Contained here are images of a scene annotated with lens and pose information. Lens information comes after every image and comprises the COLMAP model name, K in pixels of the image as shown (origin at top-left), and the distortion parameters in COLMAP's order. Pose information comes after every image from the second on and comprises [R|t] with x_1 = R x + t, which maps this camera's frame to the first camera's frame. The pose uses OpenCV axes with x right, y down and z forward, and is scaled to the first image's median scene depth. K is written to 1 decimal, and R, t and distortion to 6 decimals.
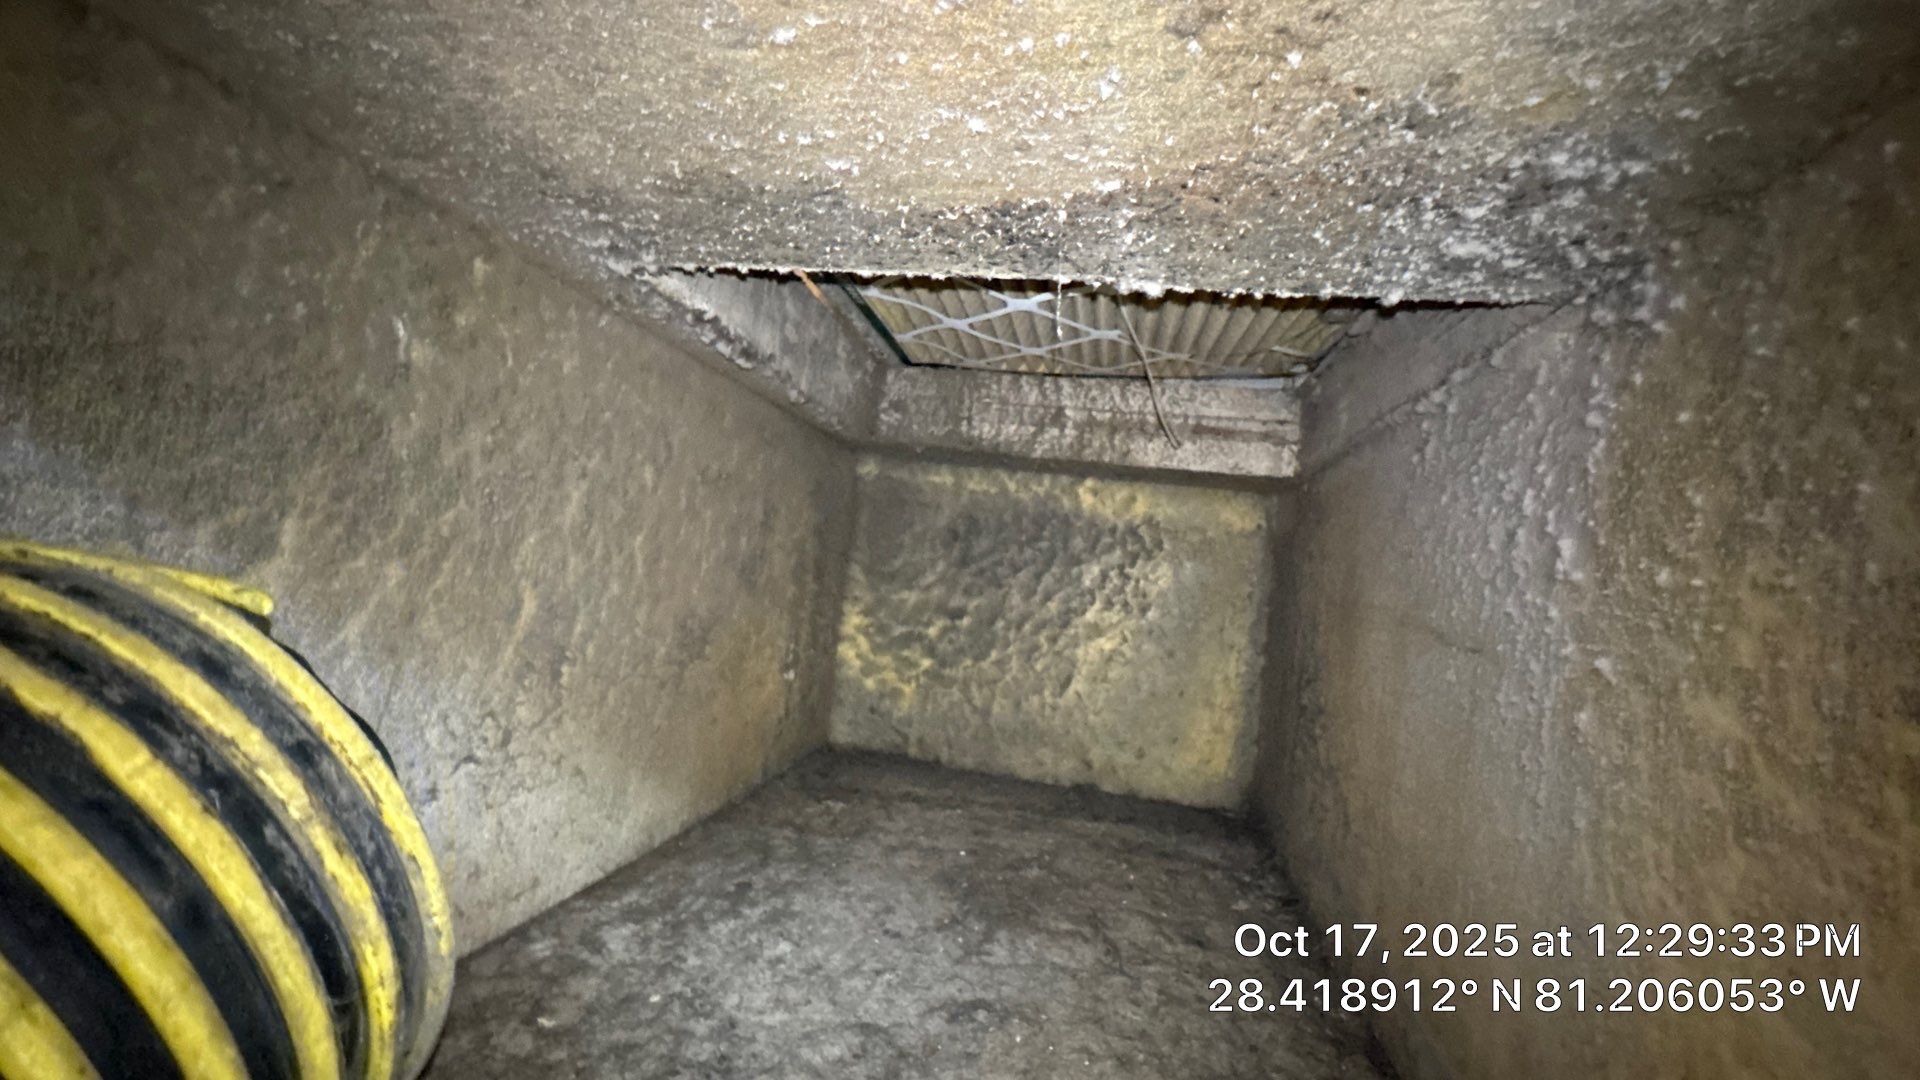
lens RADIAL K [[766.2, 0, 962.9], [0, 766.2, 540.3], [0, 0, 1]] dist [-0.005542, 0.000626]
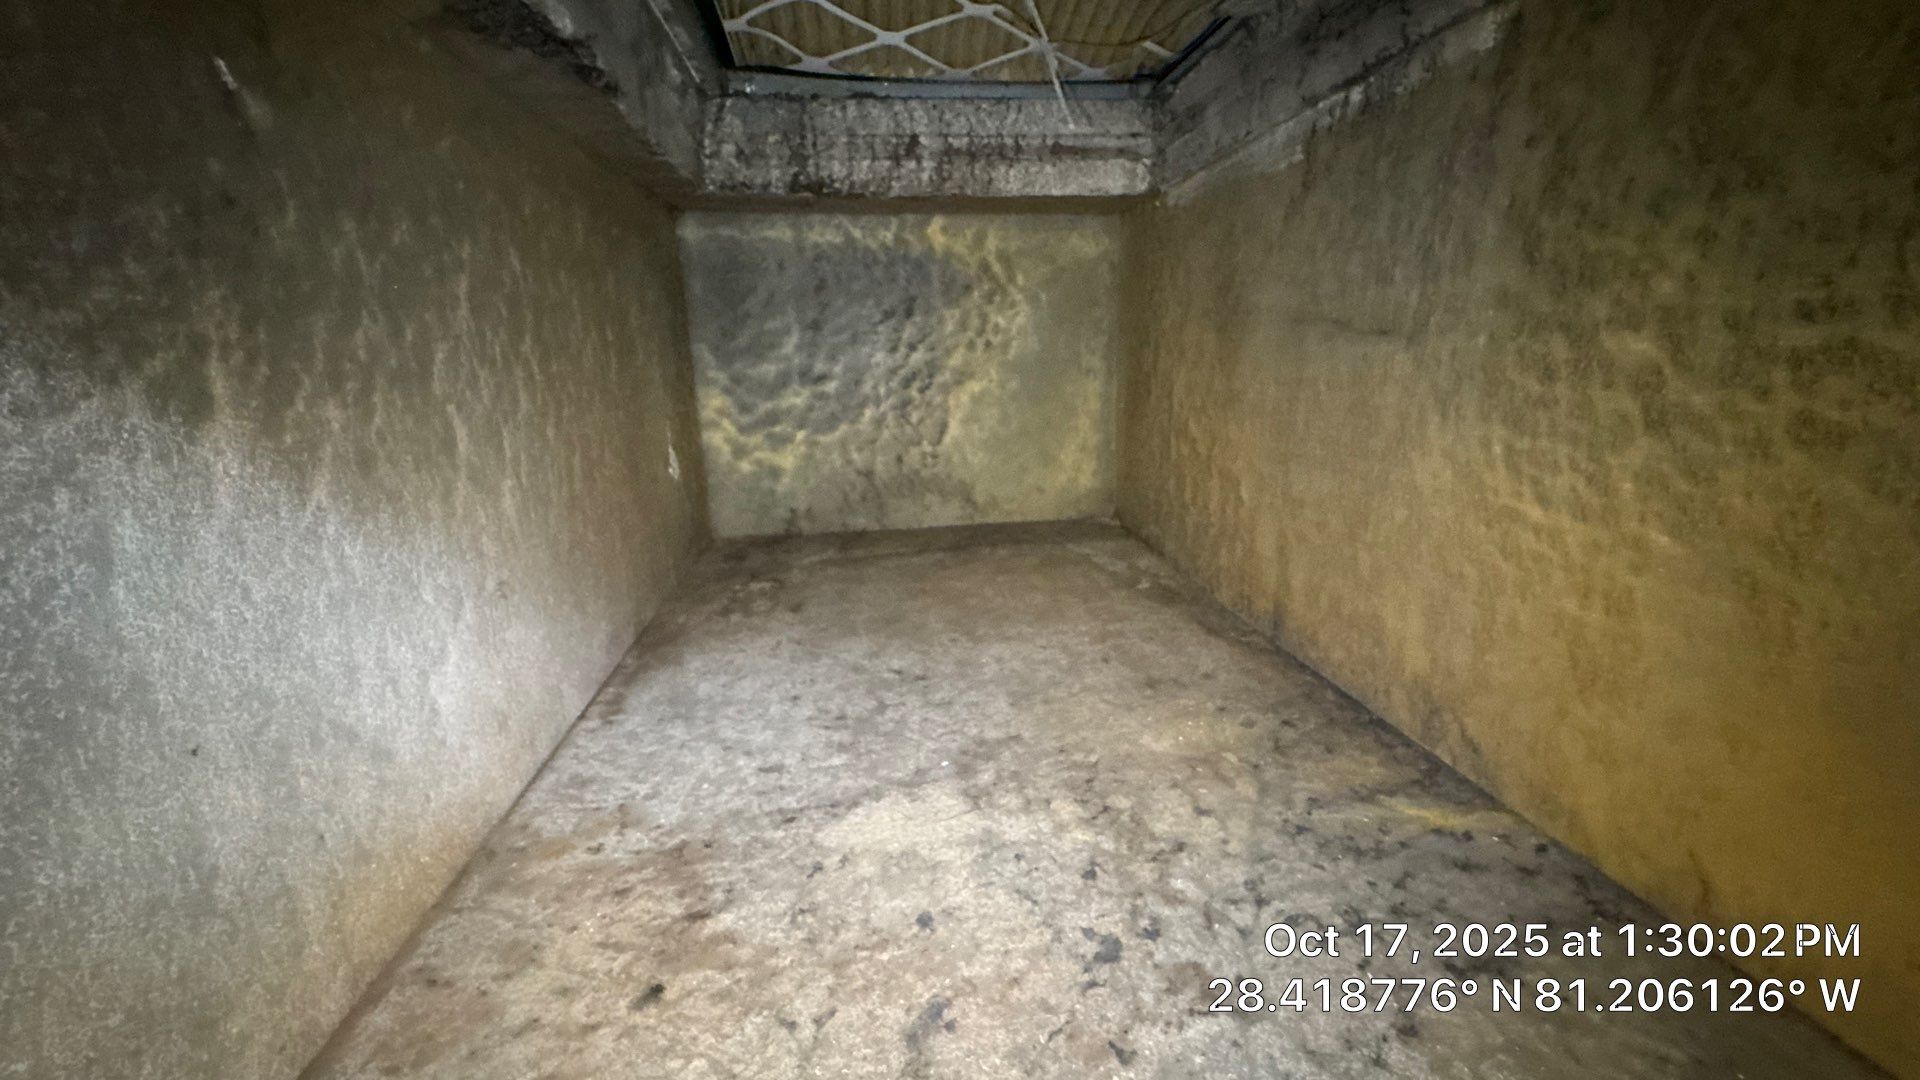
lens RADIAL K [[766.2, 0, 960.4], [0, 766.2, 539.8], [0, 0, 1]] dist [-0.005542, 0.000626]
pose [[0.945134, -0.206798, 0.252897, -0.194248], [0.119066, 0.938943, 0.322814, -0.008968], [-0.304213, -0.274991, 0.912049, 0.011791]]
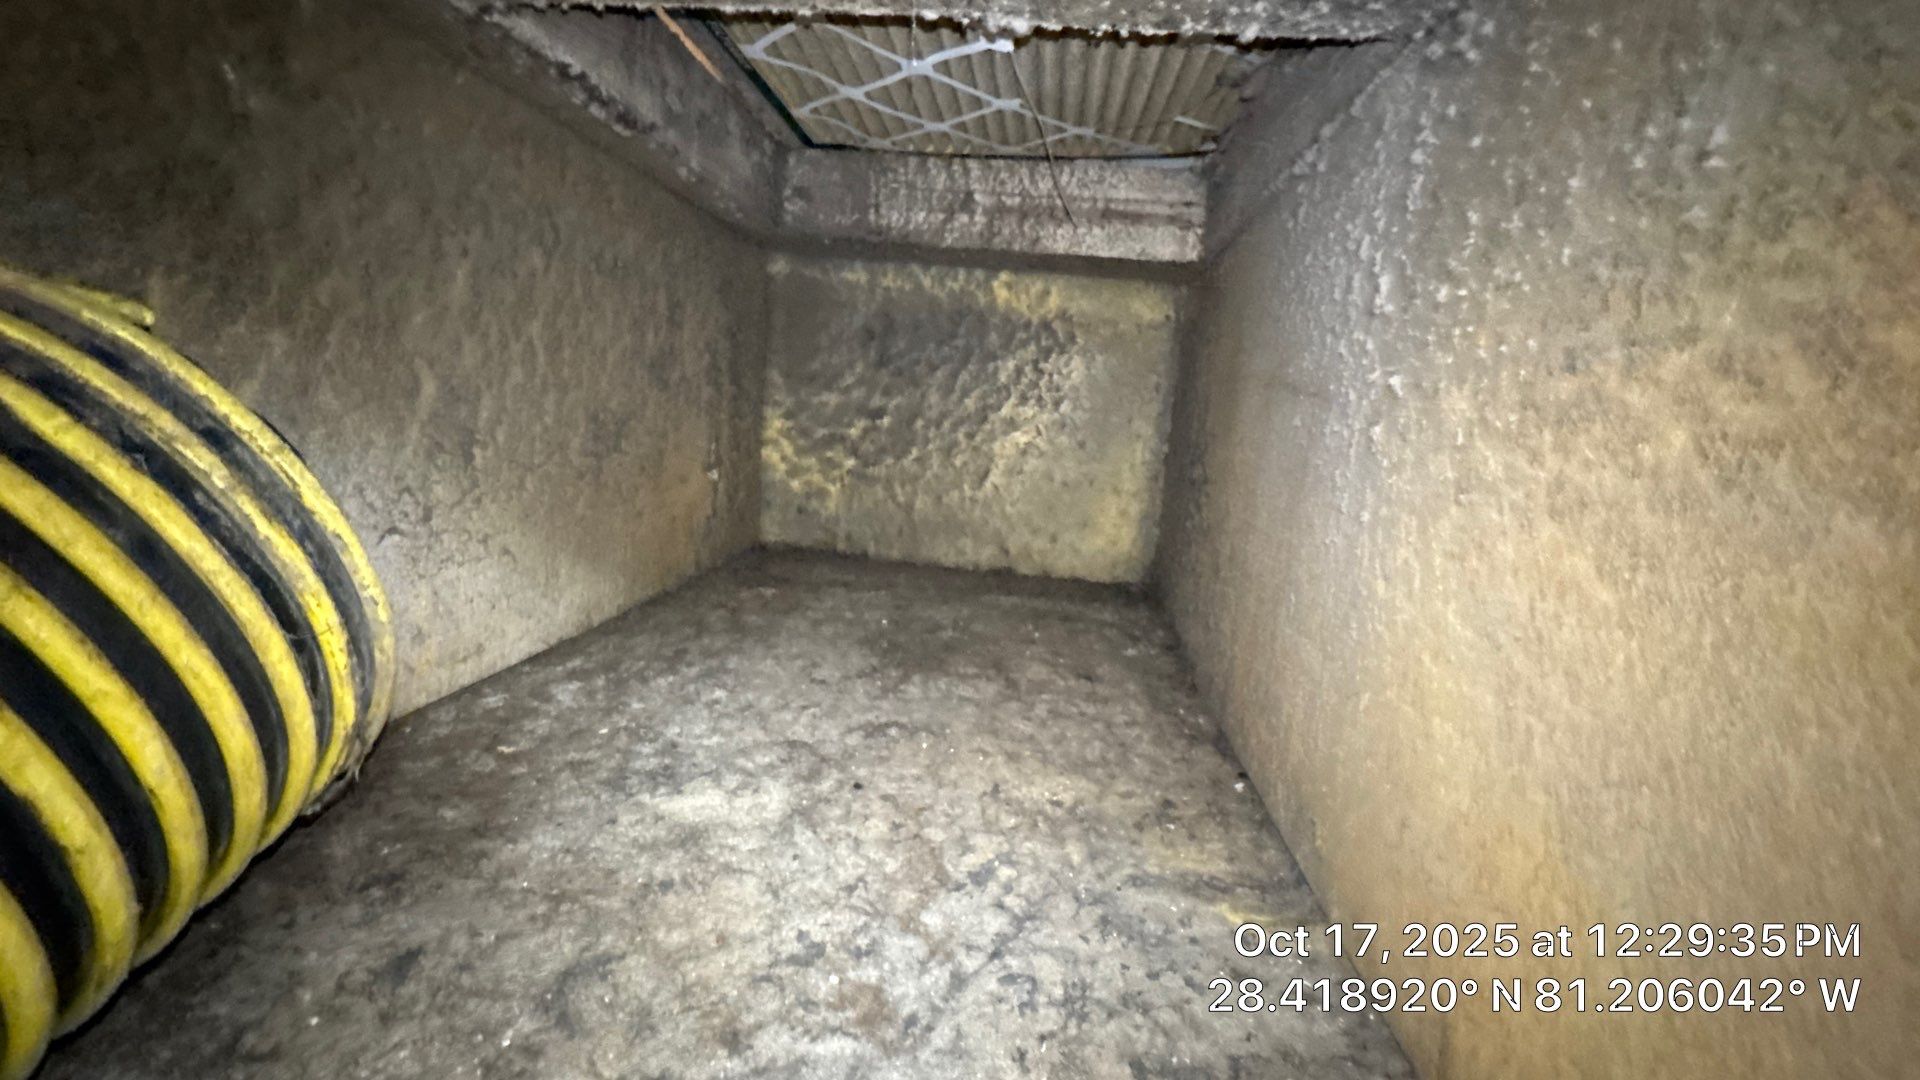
lens RADIAL K [[766.2, 0, 961.2], [0, 766.2, 537.8], [0, 0, 1]] dist [-0.005542, 0.000626]
pose [[0.996778, -0.040692, 0.069124, 0.039719], [0.024616, 0.975366, 0.219214, 0.053311], [-0.076342, -0.216806, 0.973225, -0.056027]]
